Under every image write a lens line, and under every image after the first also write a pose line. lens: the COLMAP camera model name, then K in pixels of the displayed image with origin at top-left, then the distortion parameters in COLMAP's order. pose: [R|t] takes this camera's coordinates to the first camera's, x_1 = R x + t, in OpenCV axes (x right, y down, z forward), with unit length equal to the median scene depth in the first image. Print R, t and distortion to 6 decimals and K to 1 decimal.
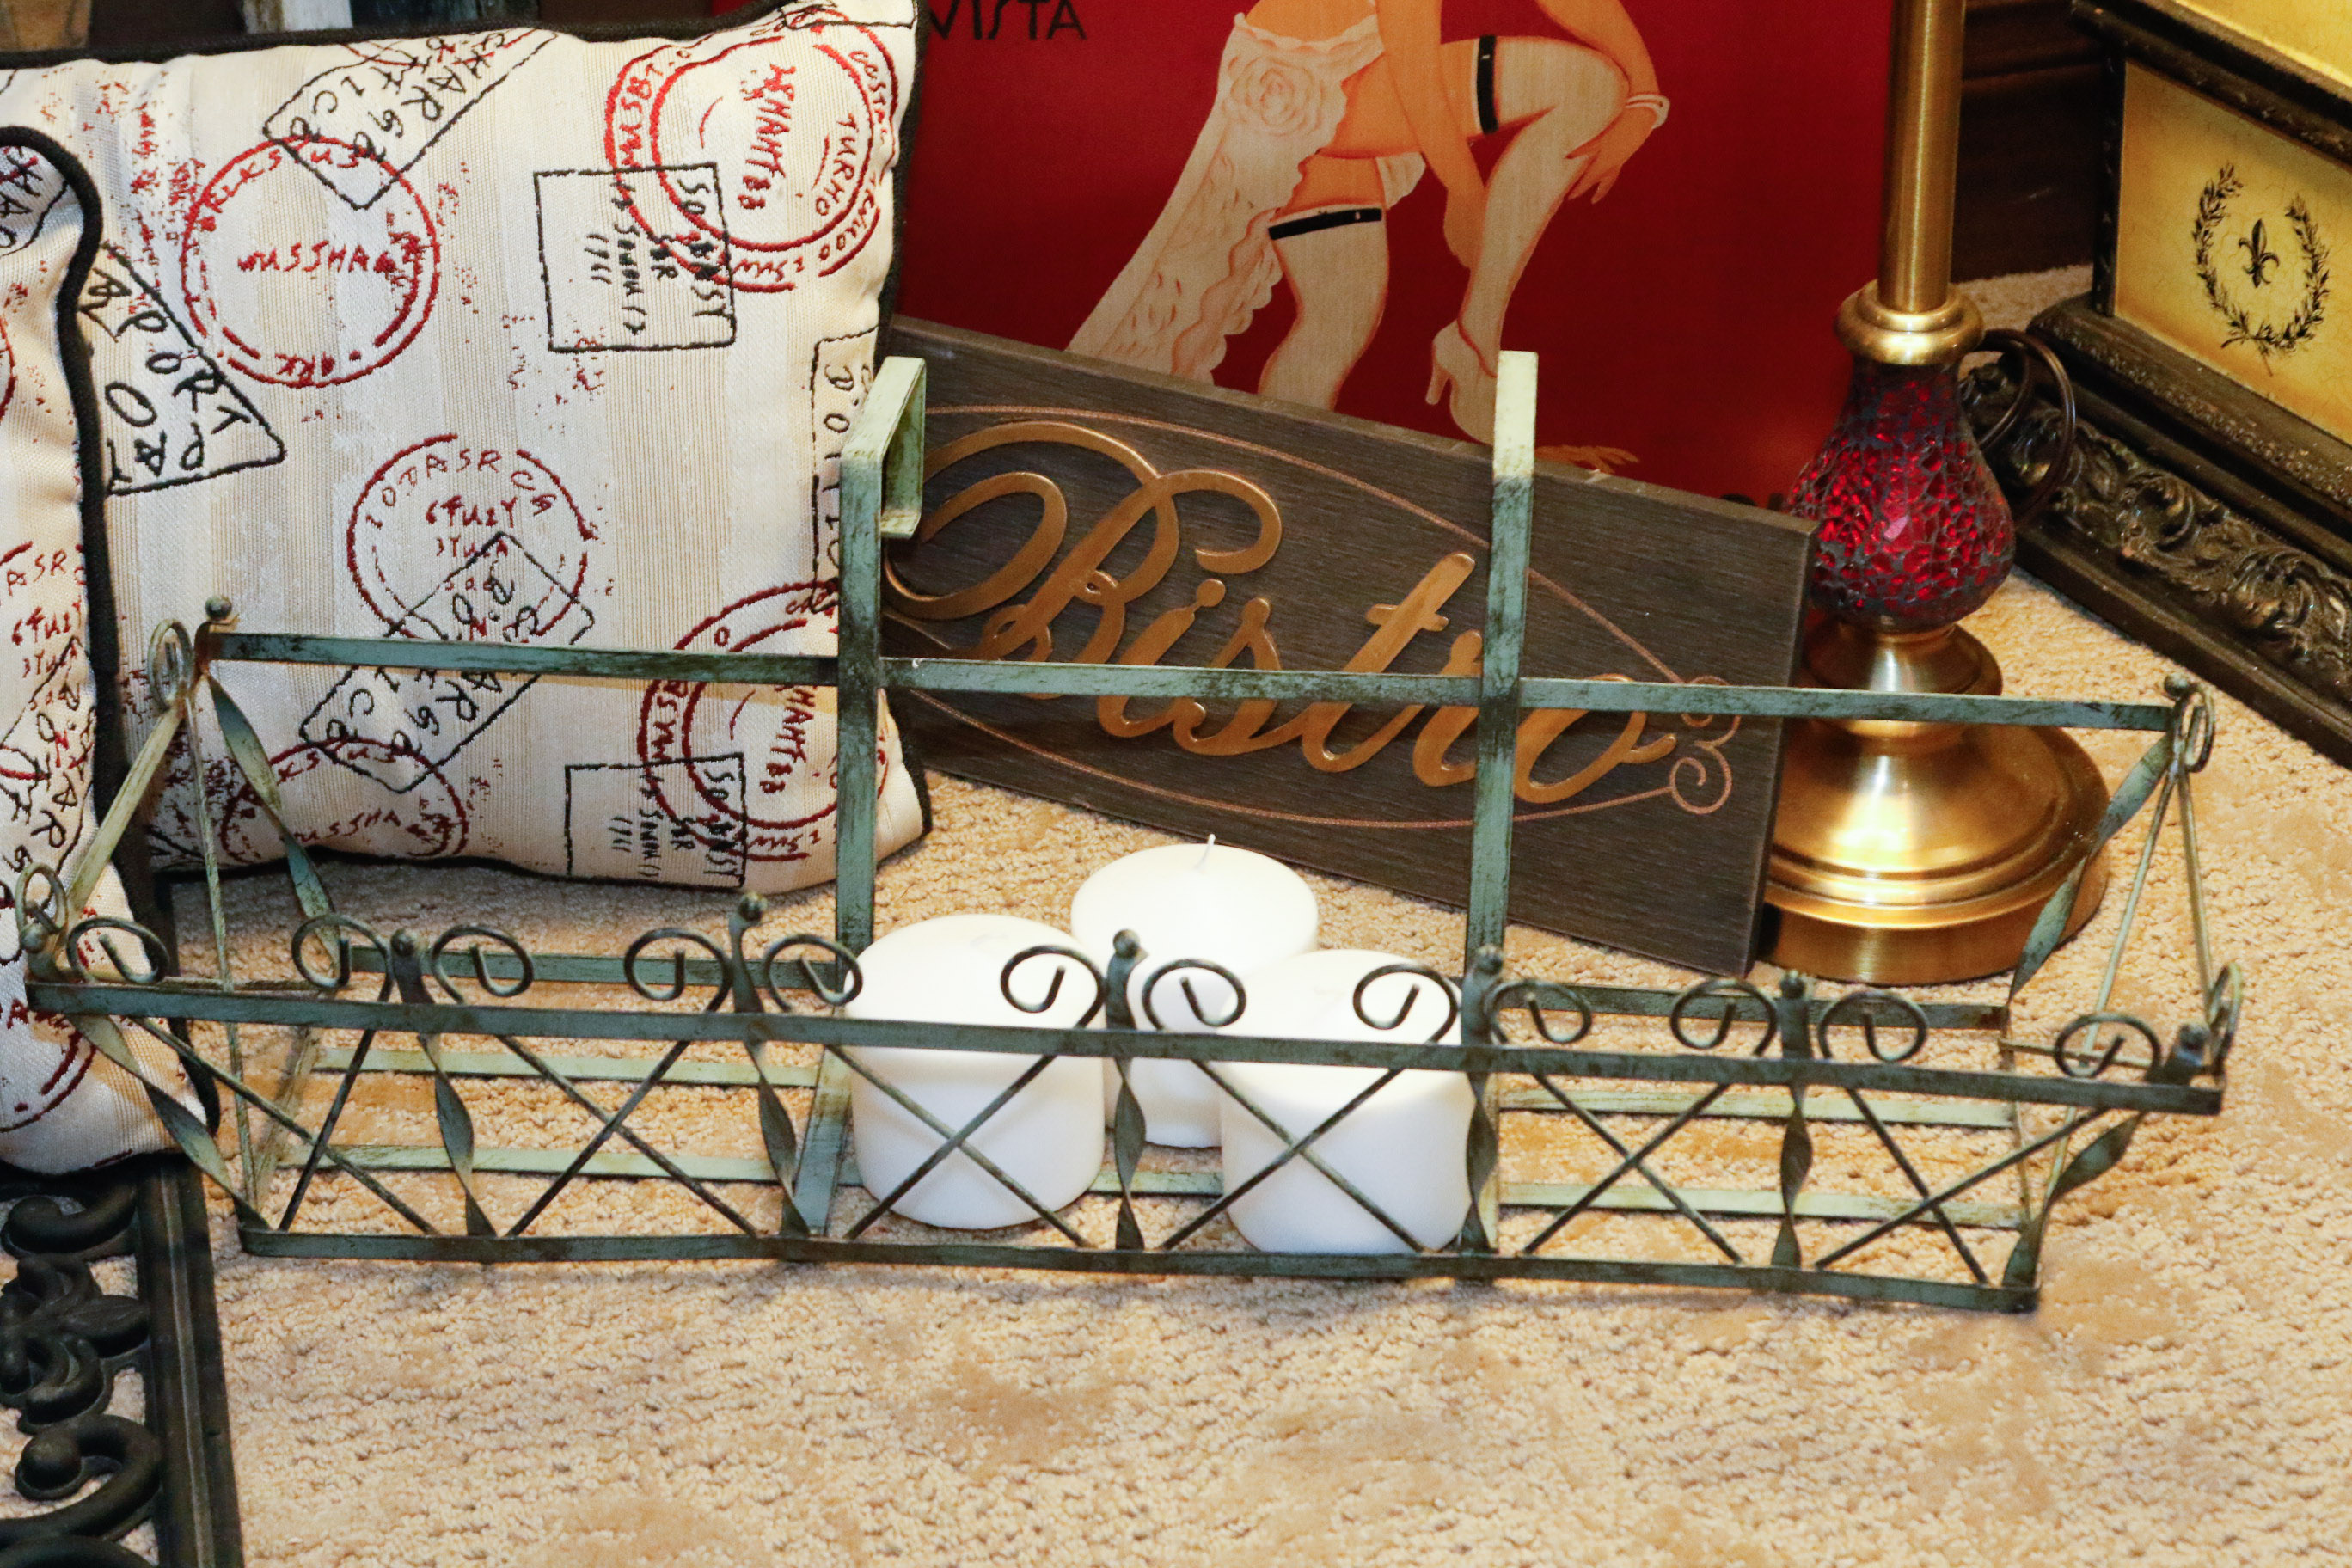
lens RADIAL K [[4506.7, 0, 1176.1], [0, 4506.7, 817.2], [0, 0, 1]] dist [0.048160, 0.147026]
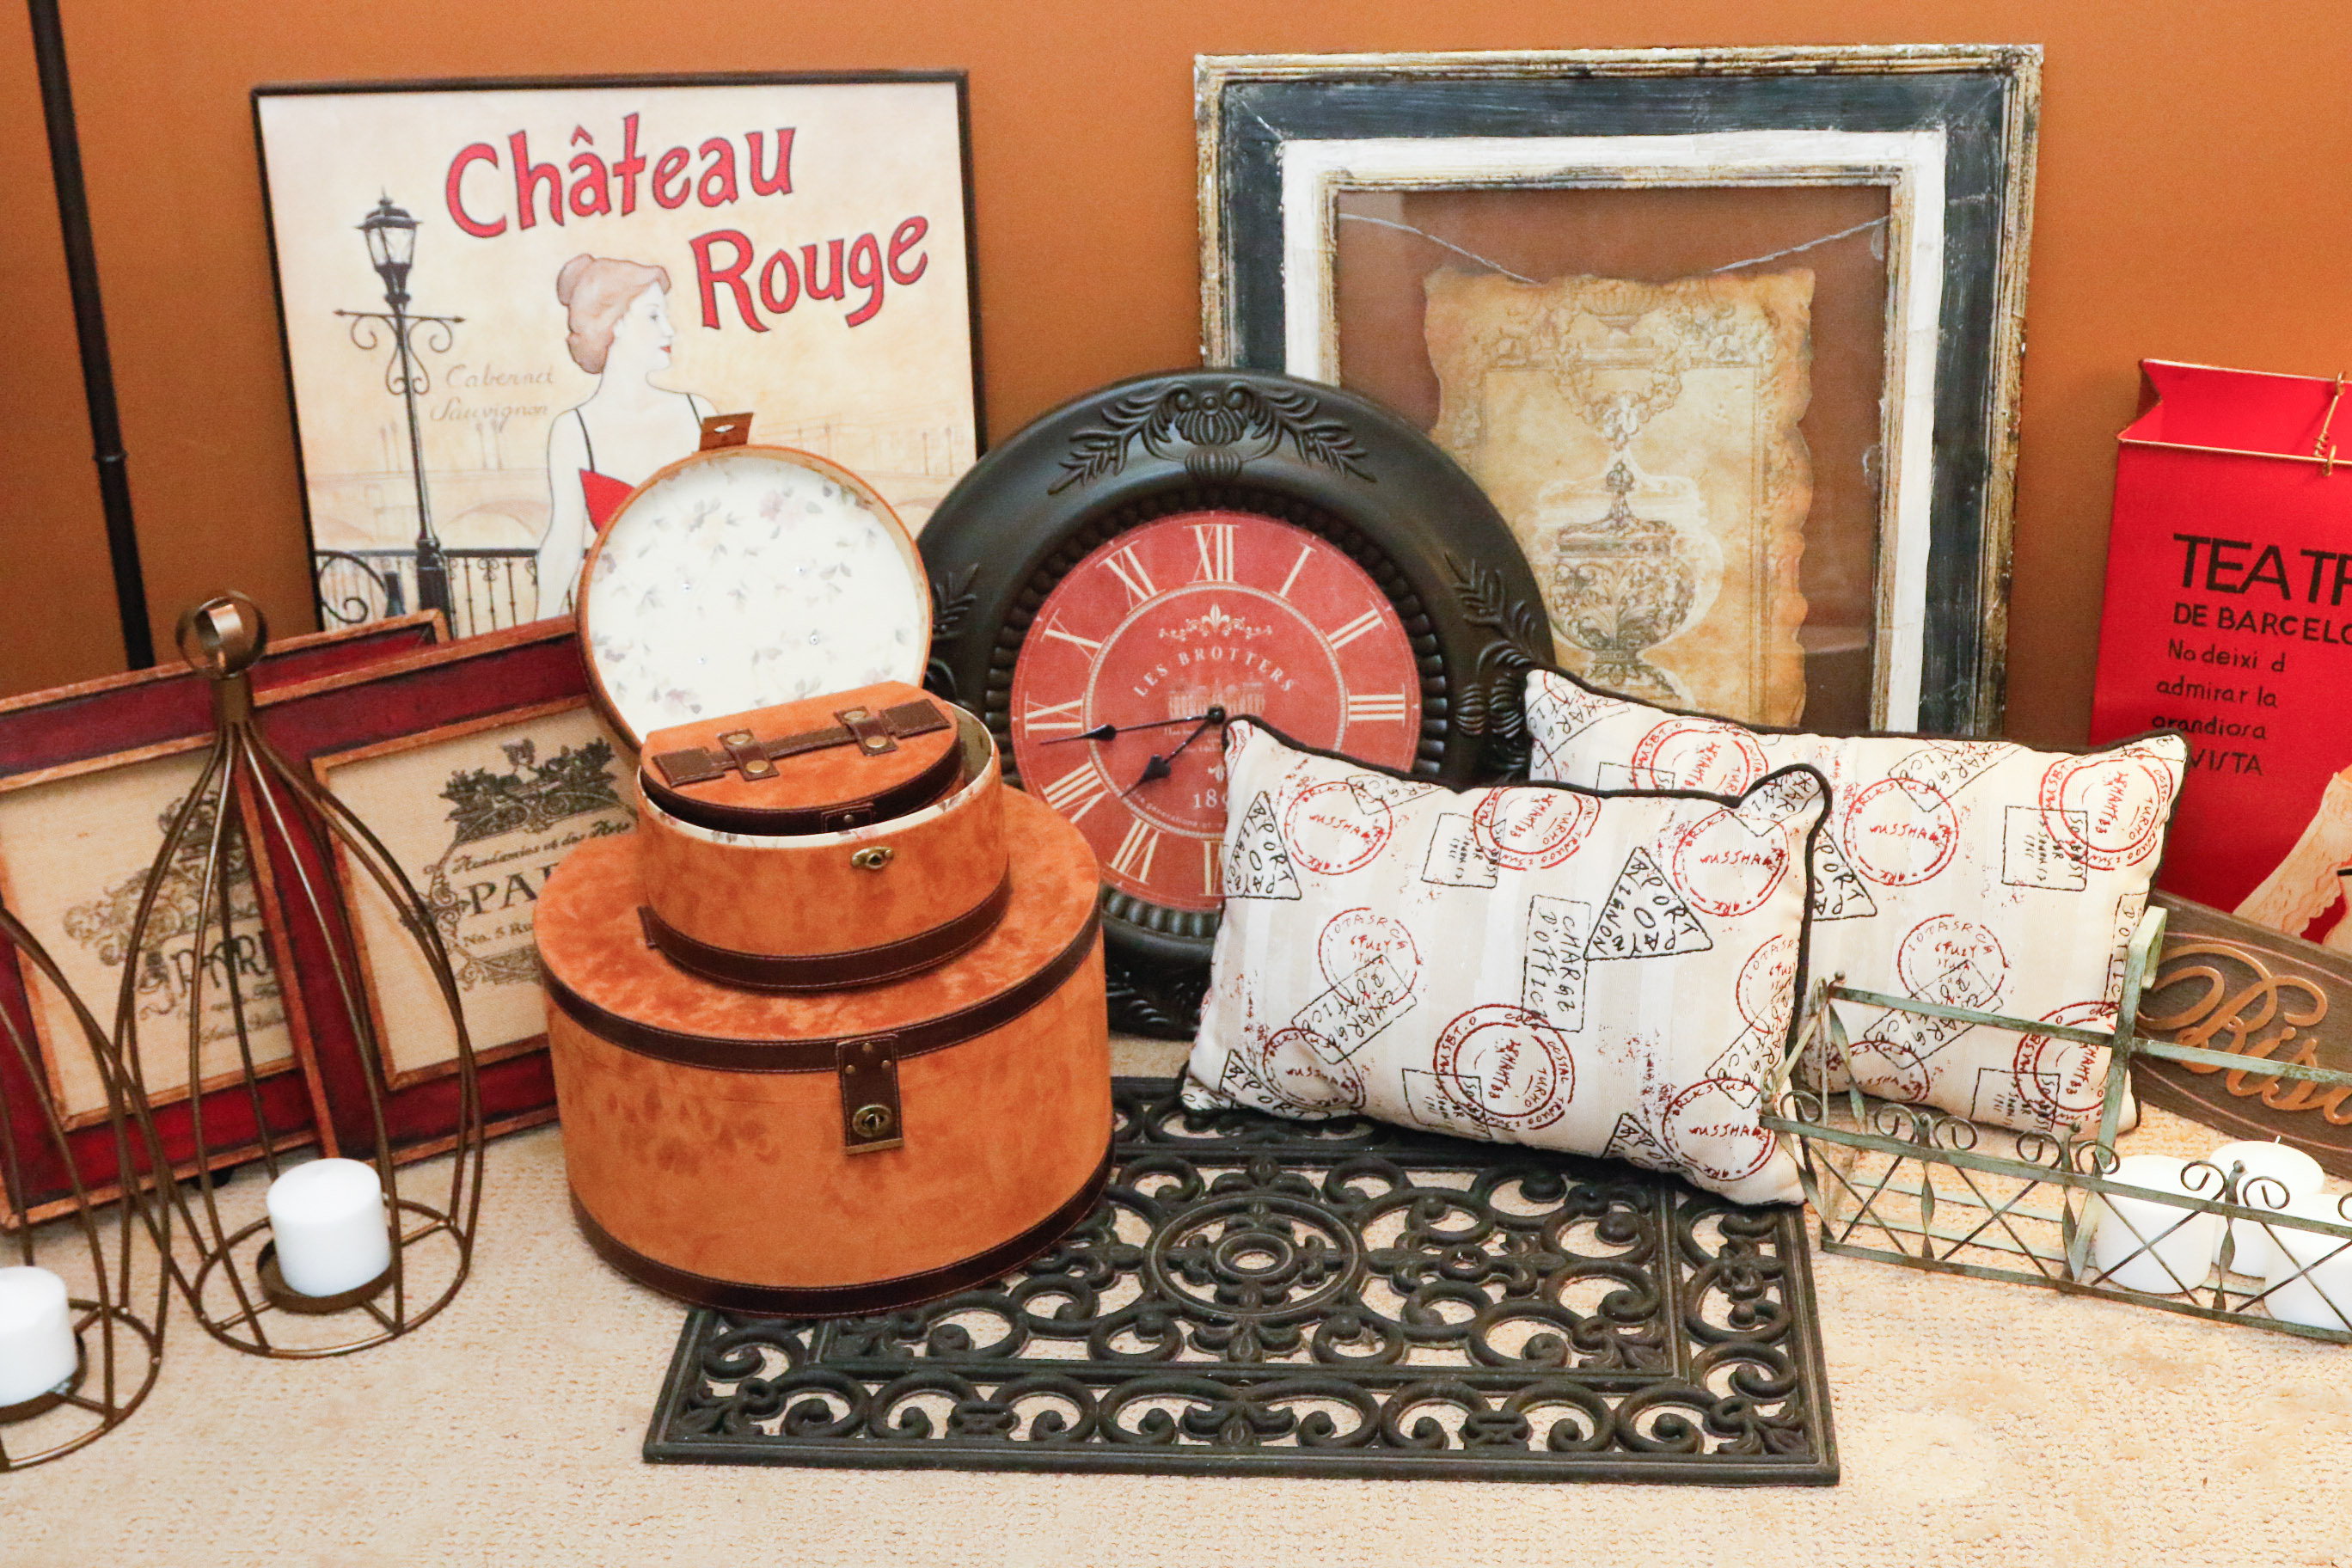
lens RADIAL K [[3487.9, 0, 1171.8], [0, 3487.9, 815.8], [0, 0, 1]] dist [-0.025375, 0.046755]
pose [[0.949664, 0.122981, -0.288122, -0.034260], [-0.157921, 0.982247, -0.101256, 0.105571], [0.270555, 0.141659, 0.952225, -0.777950]]
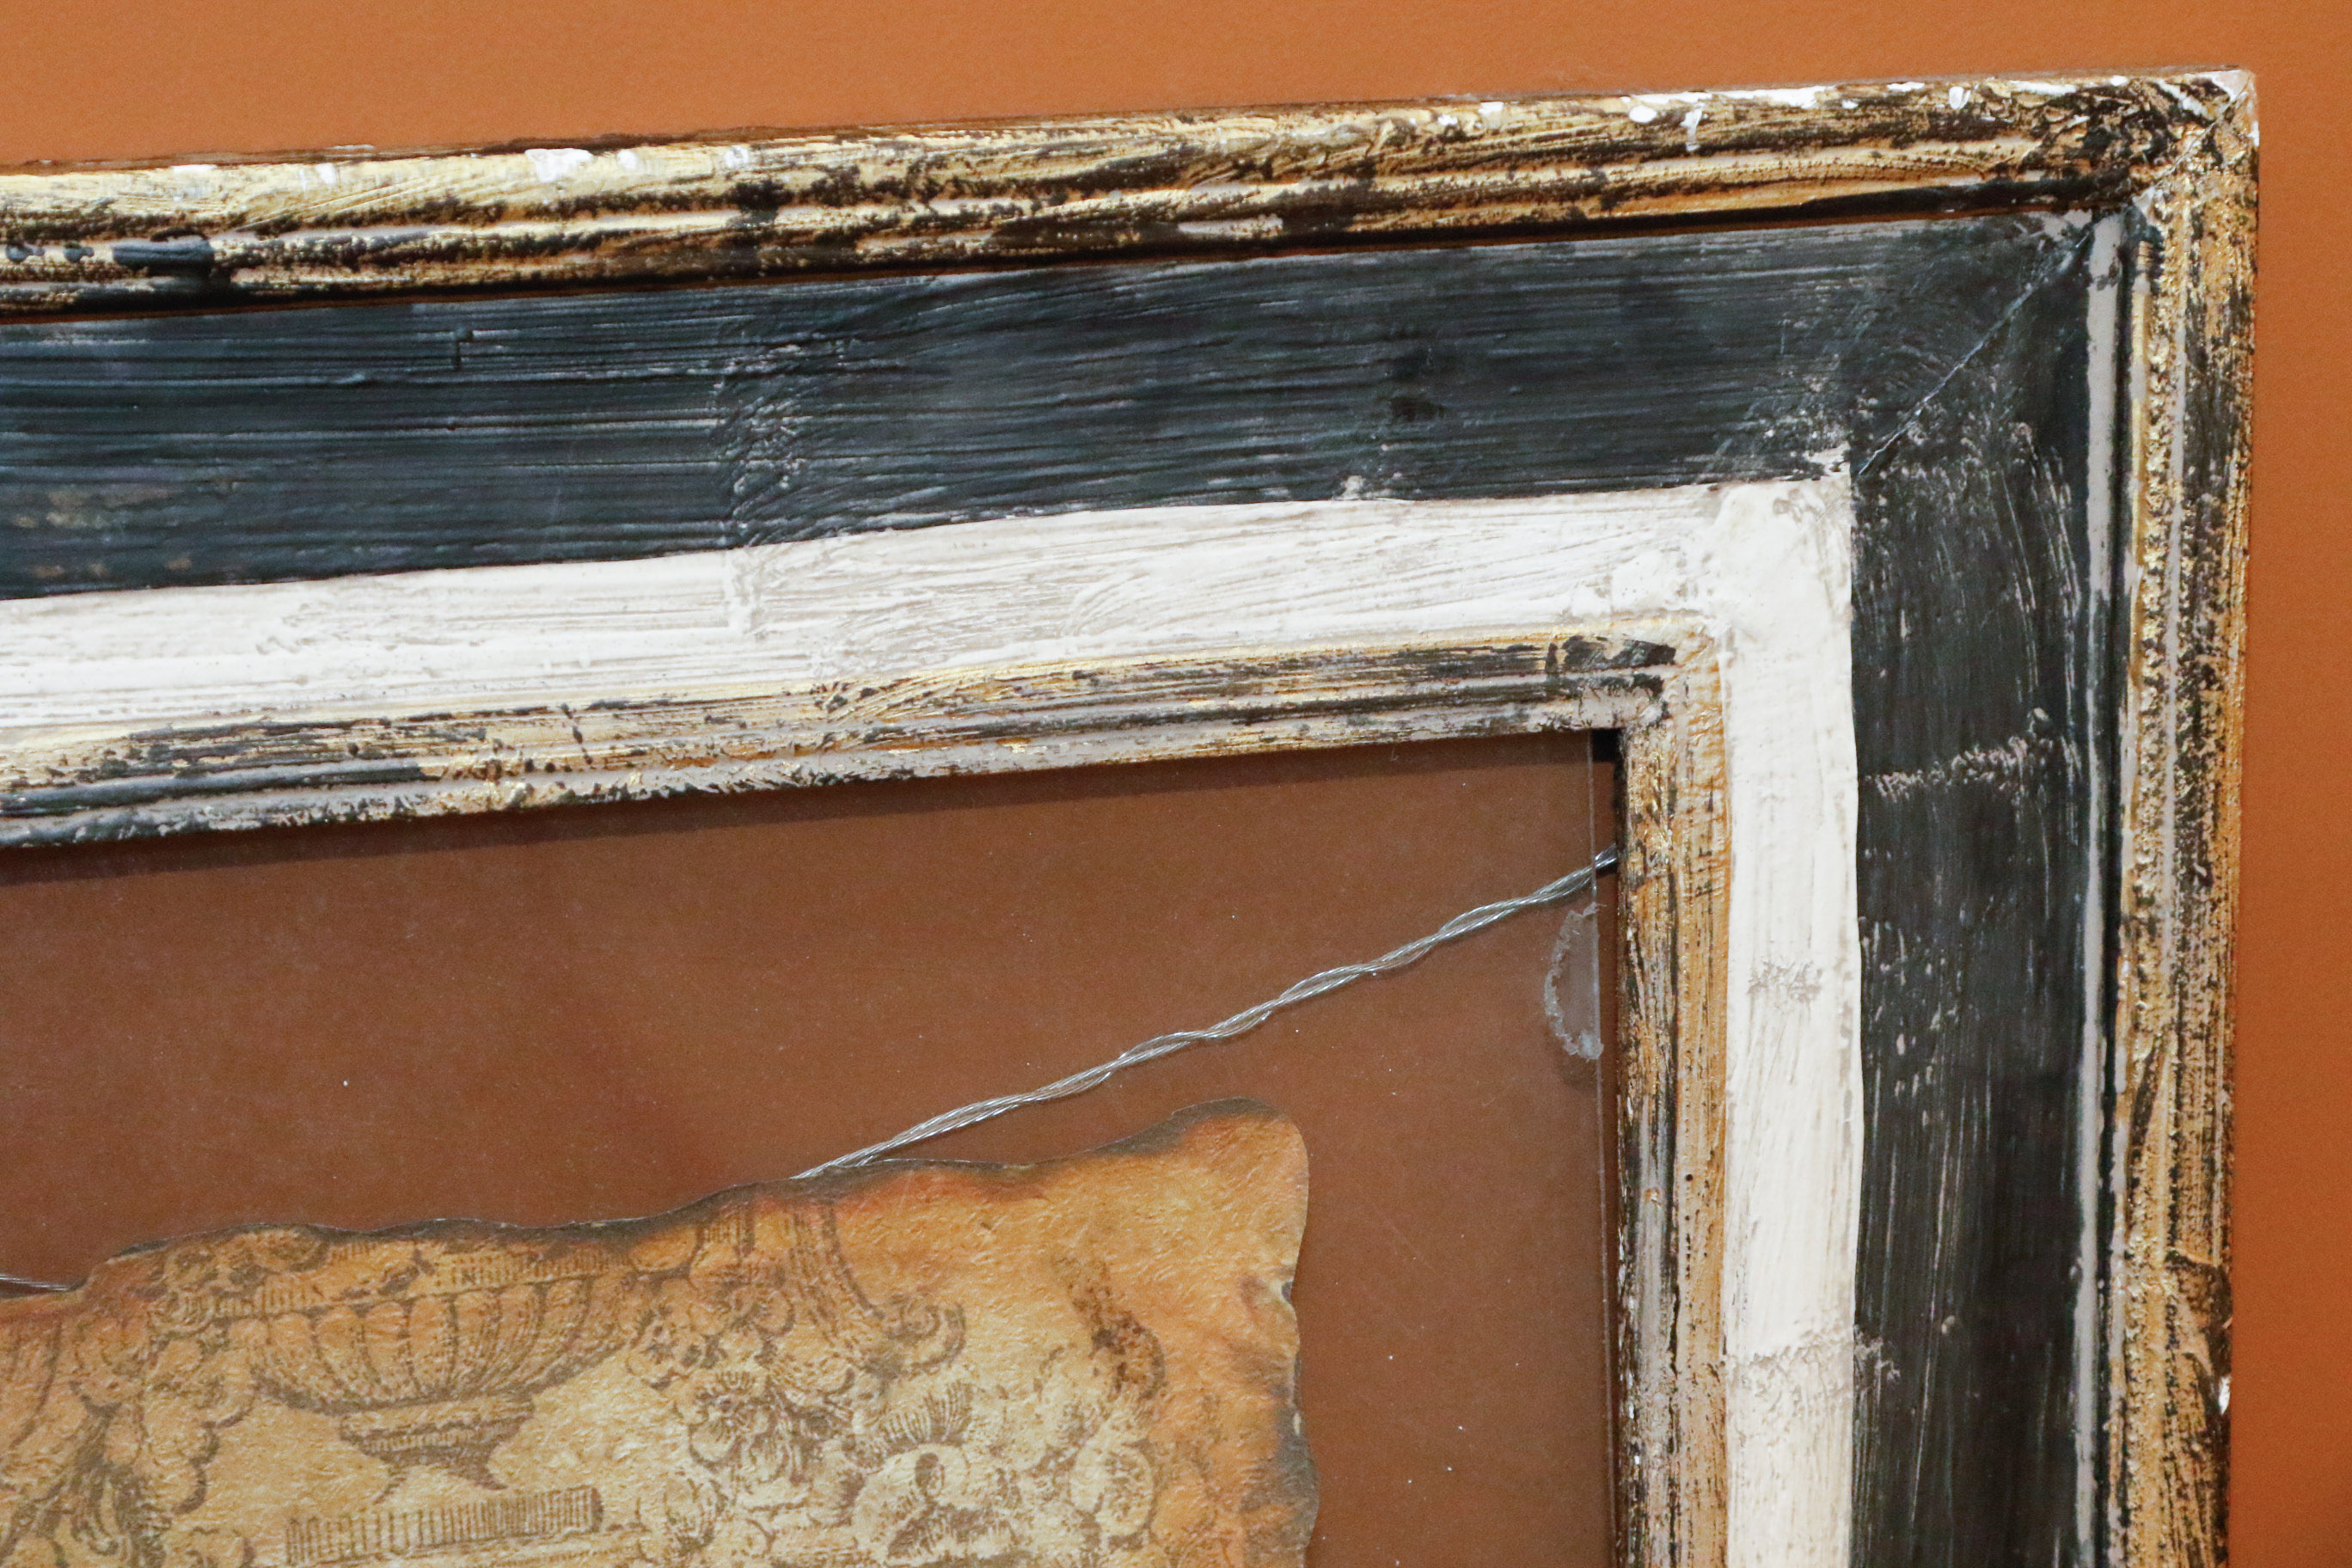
lens RADIAL K [[6387.2, 0, 1176.0], [0, 6387.2, 784.0], [0, 0, 1]] dist [0.162263, 0.328485]
pose [[0.999762, 0.015849, 0.014995, -0.294800], [-0.011135, 0.961651, -0.274051, -0.239638], [-0.018763, 0.273819, 0.961598, 0.264529]]
